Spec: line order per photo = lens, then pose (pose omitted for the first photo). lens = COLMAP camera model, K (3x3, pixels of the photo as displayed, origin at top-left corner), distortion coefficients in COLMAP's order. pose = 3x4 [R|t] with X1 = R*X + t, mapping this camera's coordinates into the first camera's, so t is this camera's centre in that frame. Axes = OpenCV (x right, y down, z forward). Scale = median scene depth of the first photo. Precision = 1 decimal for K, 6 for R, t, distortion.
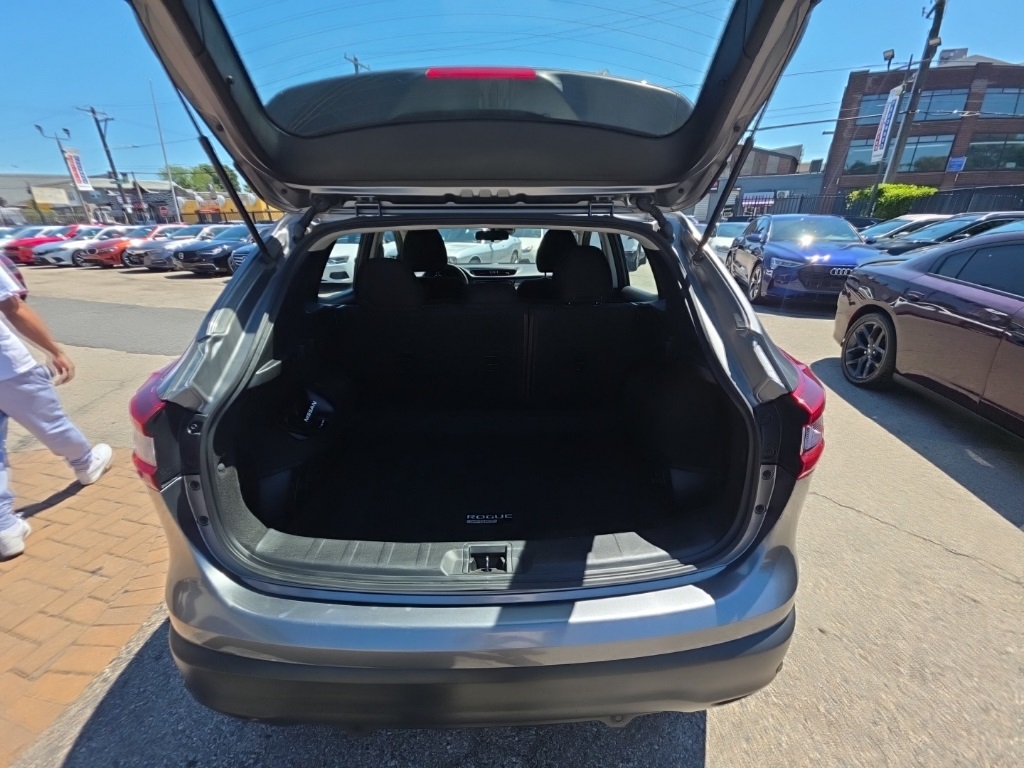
lens RADIAL K [[405.1, 0, 508.9], [0, 405.1, 386.4], [0, 0, 1]] dist [0.014281, -0.009627]
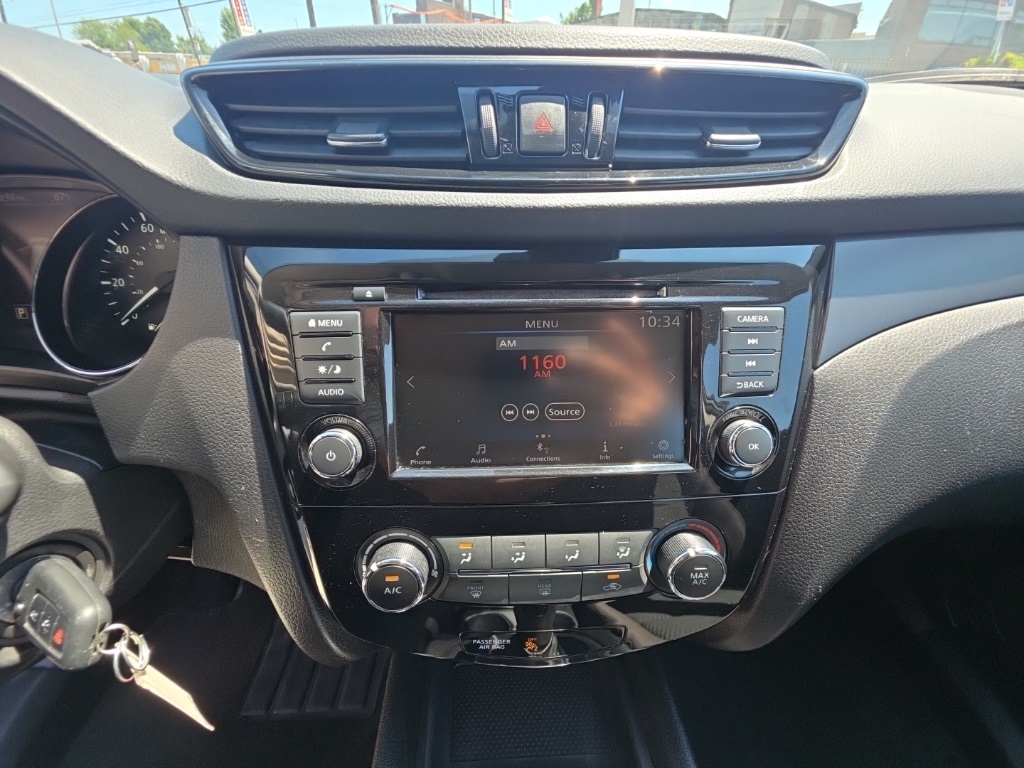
lens RADIAL K [[409.1, 0, 509.2], [0, 409.1, 386.5], [0, 0, 1]] dist [0.013053, -0.009781]
pose [[0.999634, 0.003016, 0.026895, -0.011801], [-0.008836, 0.975685, 0.219001, -0.076209], [-0.025581, -0.219159, 0.975354, 0.279516]]
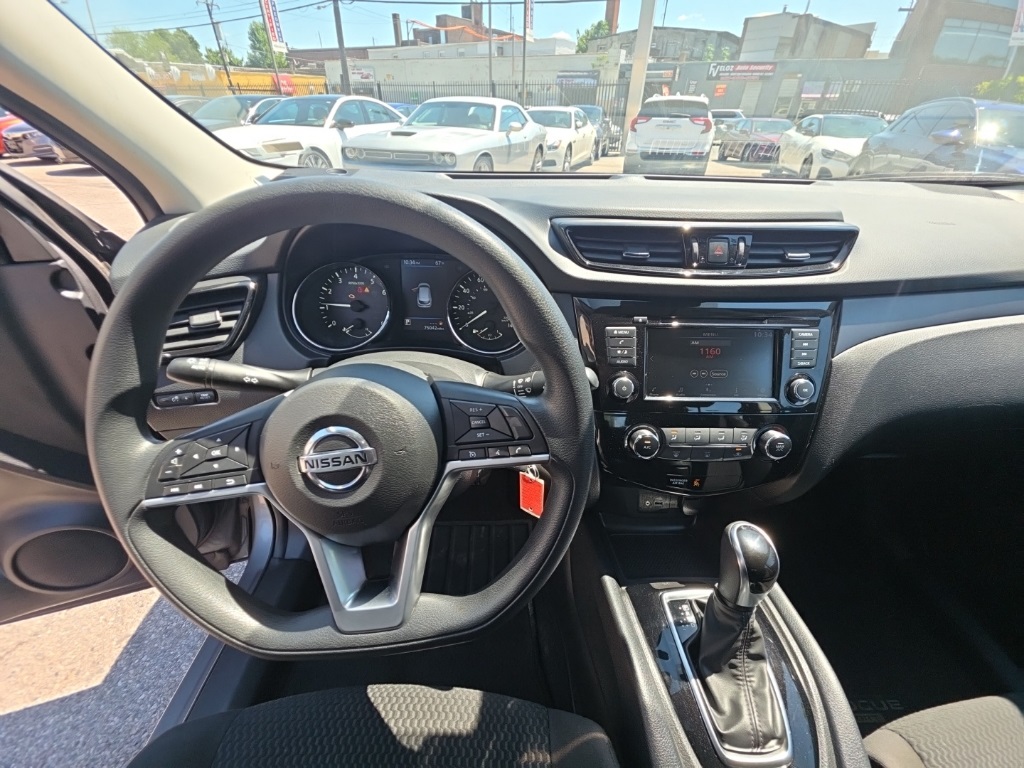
lens RADIAL K [[405.1, 0, 508.9], [0, 405.1, 386.4], [0, 0, 1]] dist [0.014281, -0.009627]
pose [[0.999571, 0.028066, 0.008364, -0.033575], [-0.029181, 0.978650, 0.203450, -0.077793], [-0.002476, -0.203607, 0.979050, 0.252834]]
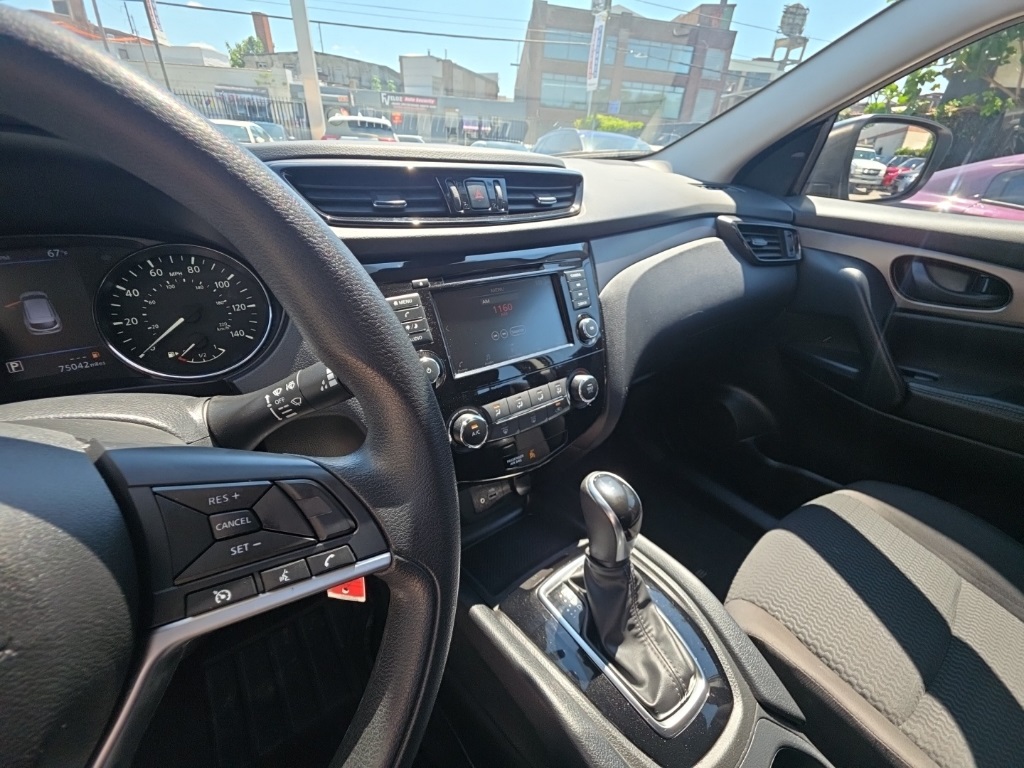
lens RADIAL K [[409.1, 0, 509.2], [0, 409.1, 386.5], [0, 0, 1]] dist [0.013053, -0.009781]
pose [[0.813998, -0.241810, 0.528143, -0.033737], [0.160757, 0.967498, 0.195203, -0.073072], [-0.558179, -0.073993, 0.826415, 0.264088]]
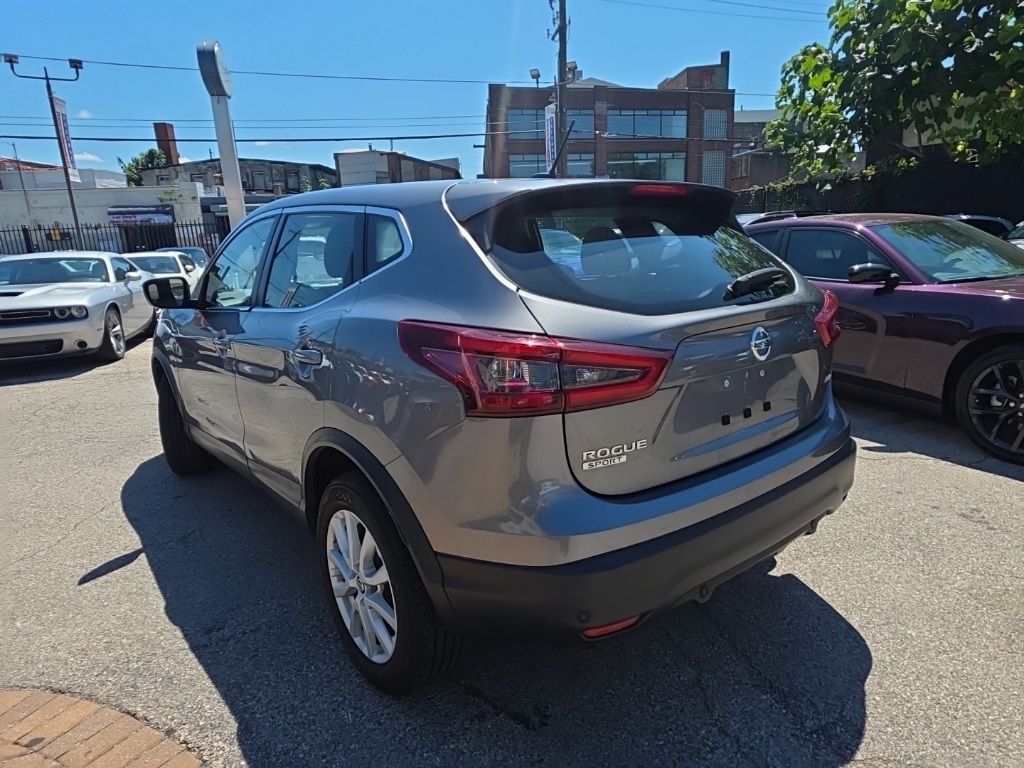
lens RADIAL K [[633.6, 0, 514.0], [0, 633.6, 385.8], [0, 0, 1]] dist [0.011444, -0.008310]
pose [[0.792373, -0.162144, 0.588094, -0.151955], [0.262632, 0.960787, -0.088960, 0.024126], [-0.550608, 0.224941, 0.803886, -0.026867]]
